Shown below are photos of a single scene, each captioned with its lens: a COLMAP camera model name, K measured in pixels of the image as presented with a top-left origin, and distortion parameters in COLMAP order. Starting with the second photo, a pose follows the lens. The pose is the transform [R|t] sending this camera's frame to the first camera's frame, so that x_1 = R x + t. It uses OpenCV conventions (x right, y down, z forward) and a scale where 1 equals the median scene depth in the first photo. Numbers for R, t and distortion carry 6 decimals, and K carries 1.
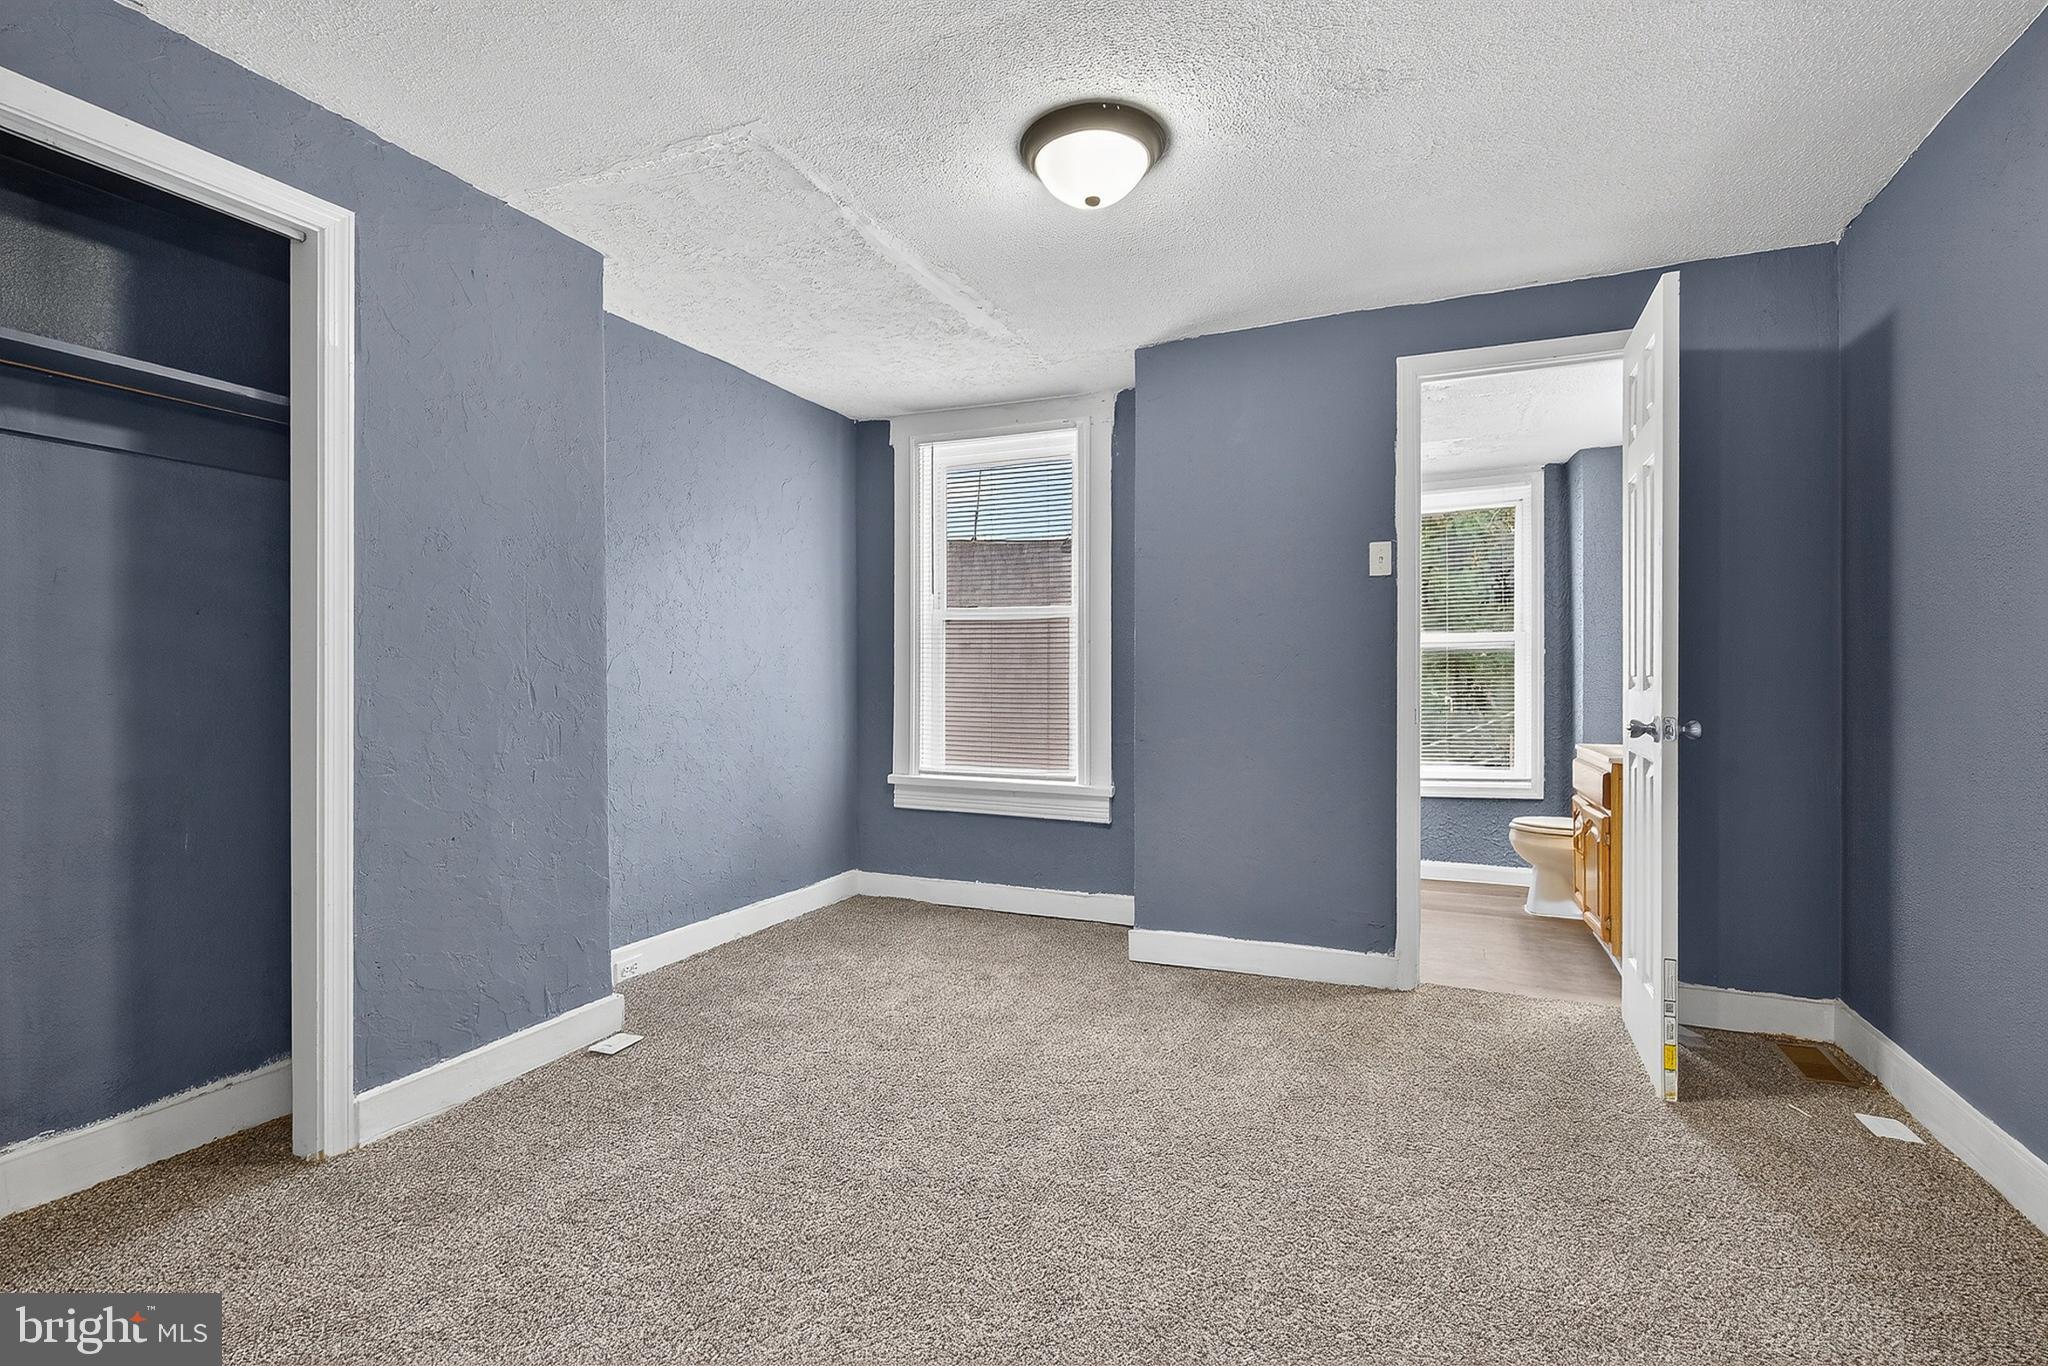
lens RADIAL K [[915.4, 0, 1062.3], [0, 915.4, 669.0], [0, 0, 1]] dist [0.013250, -0.006536]
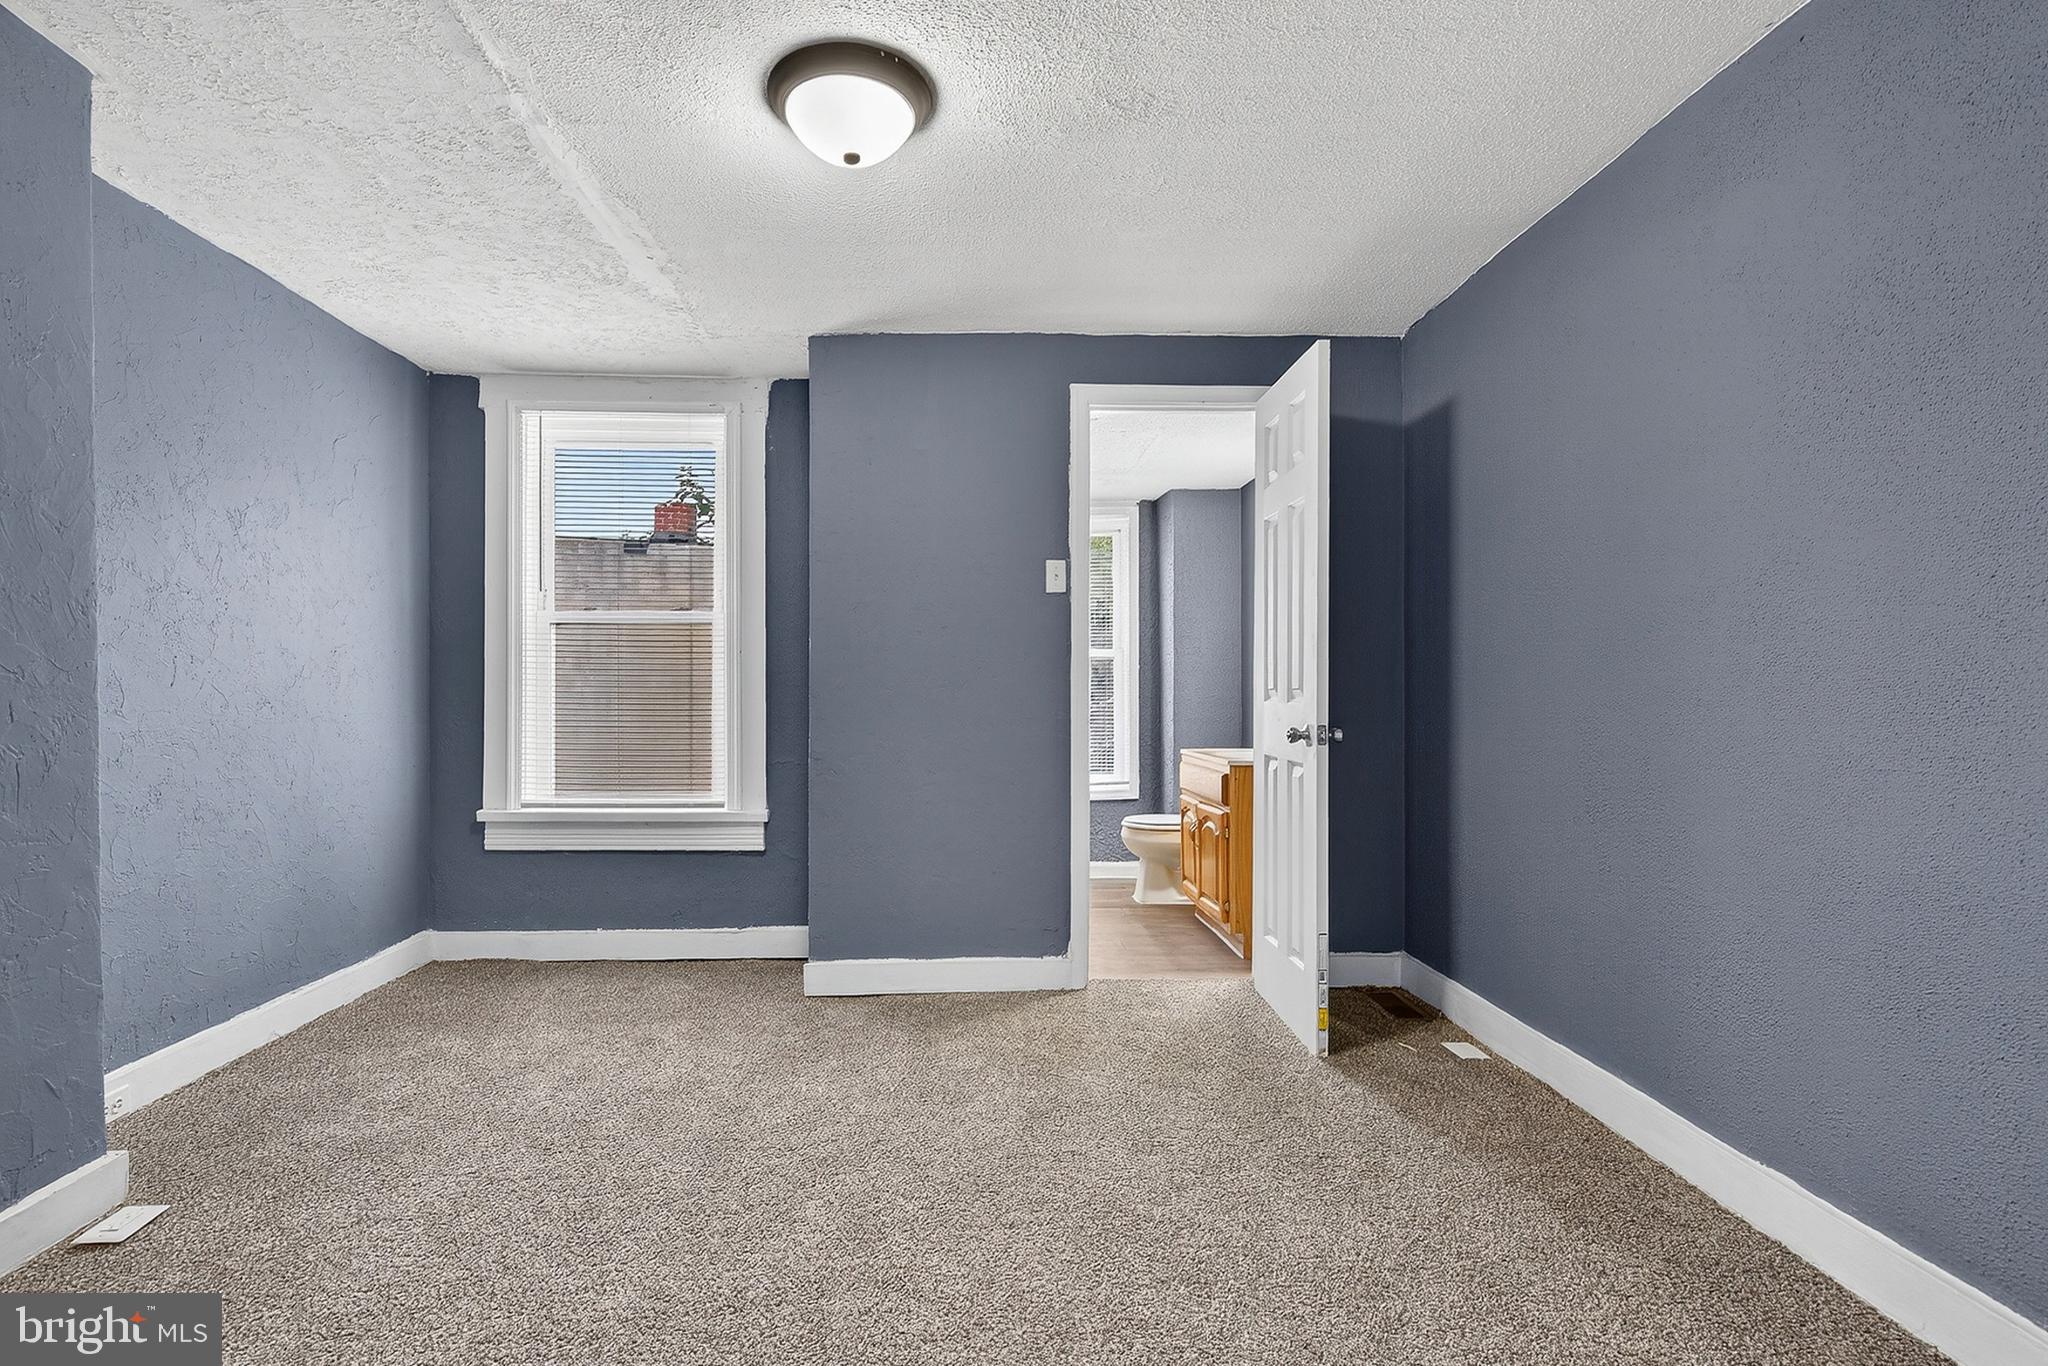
lens RADIAL K [[916.7, 0, 1024.0], [0, 916.7, 683.0], [0, 0, 1]] dist [0.015490, -0.007370]
pose [[0.913792, 0.002388, 0.406175, -0.110553], [-0.002770, 0.999996, 0.000352, 0.000349], [-0.406173, -0.001447, 0.913795, 0.069437]]
